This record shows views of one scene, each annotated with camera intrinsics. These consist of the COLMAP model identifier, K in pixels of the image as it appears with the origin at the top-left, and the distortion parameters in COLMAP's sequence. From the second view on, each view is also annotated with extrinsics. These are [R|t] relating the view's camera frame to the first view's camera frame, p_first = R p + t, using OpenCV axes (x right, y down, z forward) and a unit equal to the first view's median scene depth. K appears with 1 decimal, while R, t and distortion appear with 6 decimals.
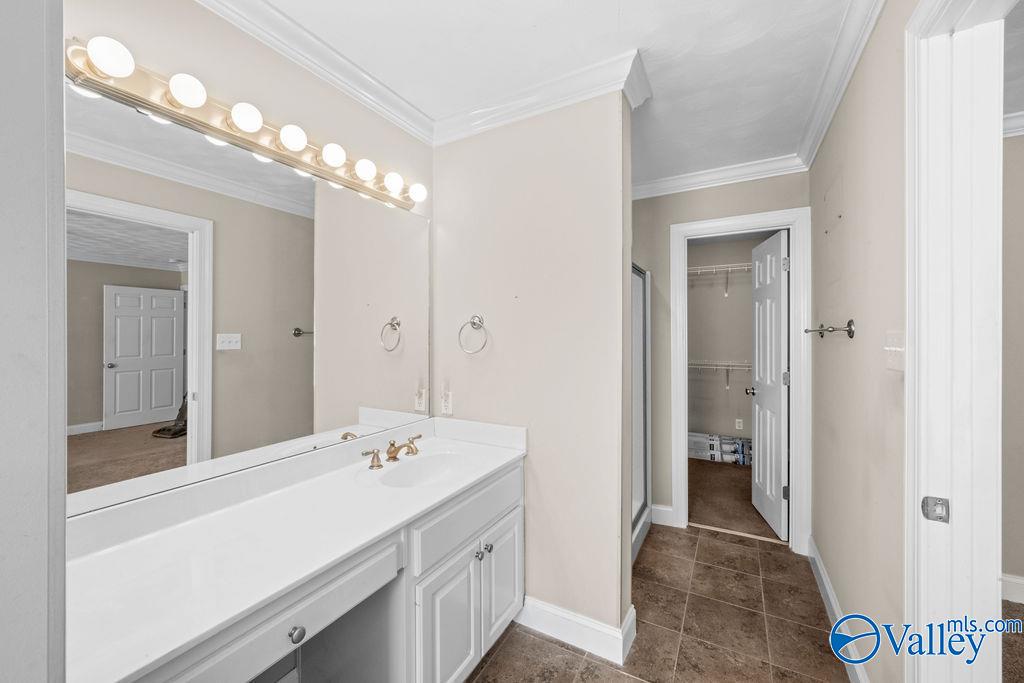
lens RADIAL K [[397.4, 0, 513.4], [0, 397.4, 335.2], [0, 0, 1]] dist [0.000032, -0.000038]
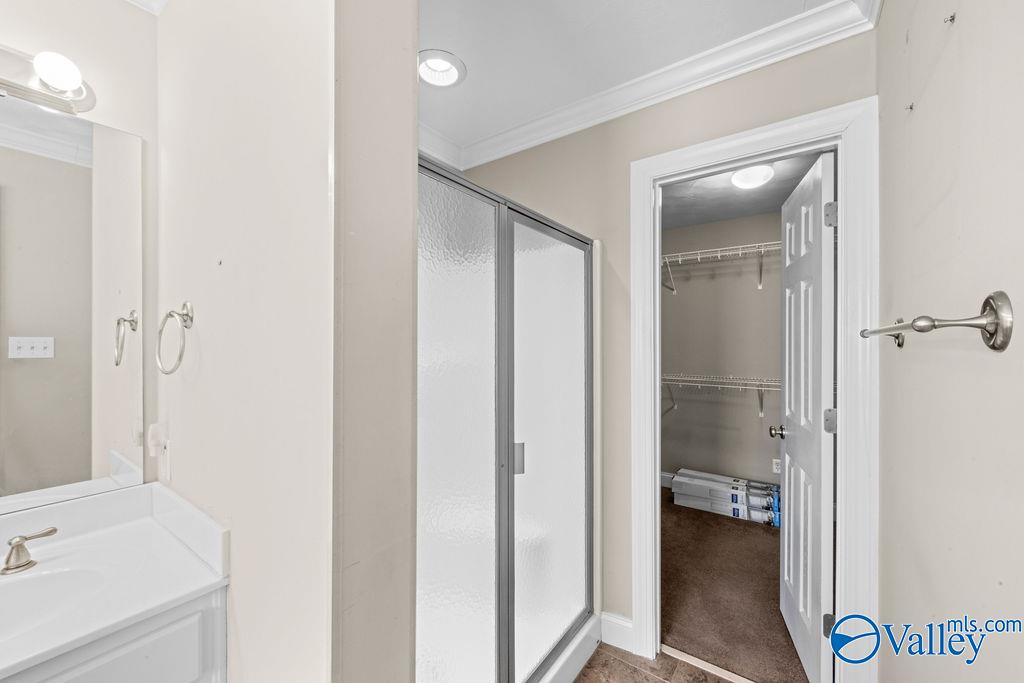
lens RADIAL K [[400.1, 0, 512.0], [0, 400.1, 341.5], [0, 0, 1]] dist [-0.000018, -0.000518]
pose [[0.992732, 0.004626, -0.120260, 0.282168], [-0.004729, 0.999989, -0.000568, 0.001112], [0.120256, 0.001133, 0.992742, 0.355690]]
